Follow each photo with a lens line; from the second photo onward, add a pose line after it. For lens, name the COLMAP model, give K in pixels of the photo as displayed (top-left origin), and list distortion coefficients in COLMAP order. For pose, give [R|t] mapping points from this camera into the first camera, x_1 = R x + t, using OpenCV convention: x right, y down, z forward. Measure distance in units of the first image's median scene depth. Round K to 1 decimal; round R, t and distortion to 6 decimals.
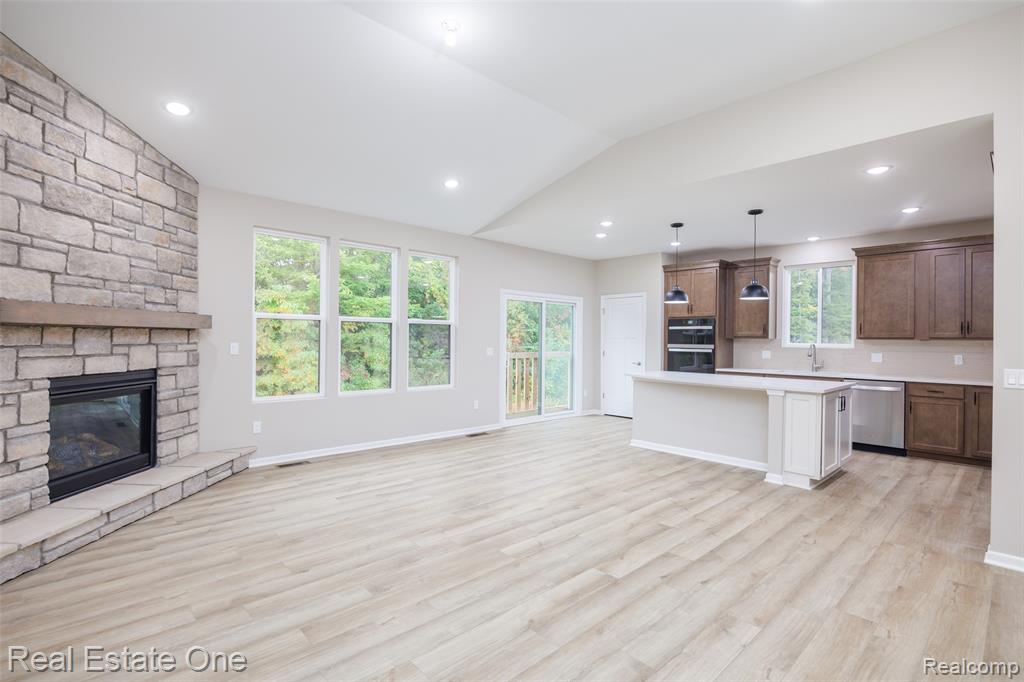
lens RADIAL K [[484.5, 0, 512.0], [0, 484.5, 341.0], [0, 0, 1]] dist [-0.013737, 0.000277]
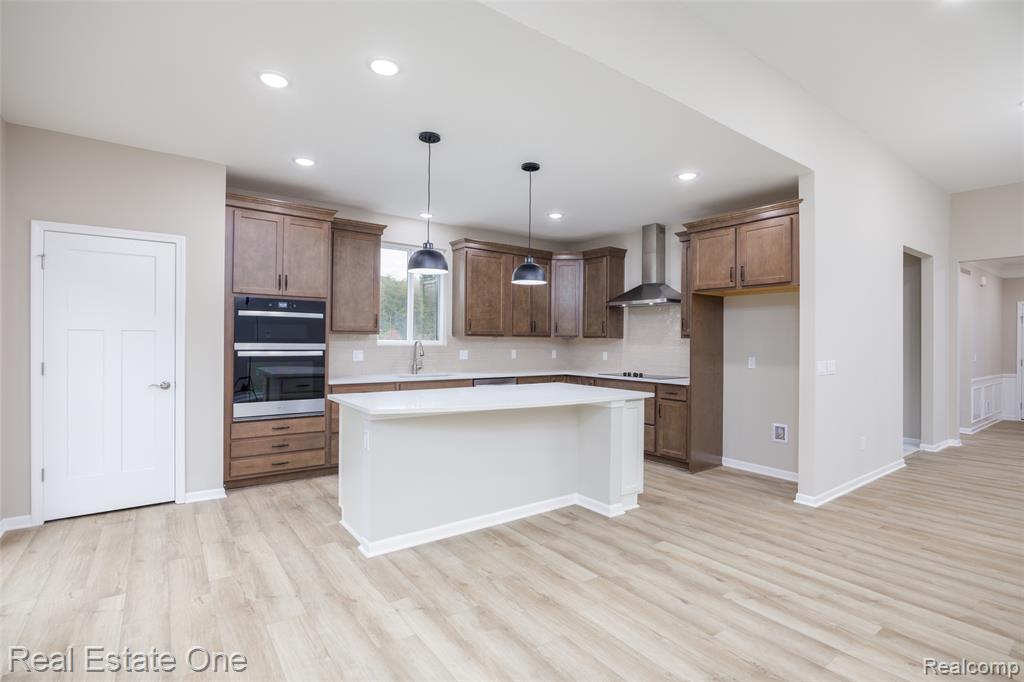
lens RADIAL K [[484.5, 0, 512.0], [0, 484.5, 341.0], [0, 0, 1]] dist [-0.013737, 0.000277]
pose [[0.123097, -0.009948, 0.992345, -0.340470], [-0.005357, 0.999929, 0.010688, -0.006952], [-0.992380, -0.006631, 0.123035, 1.304375]]
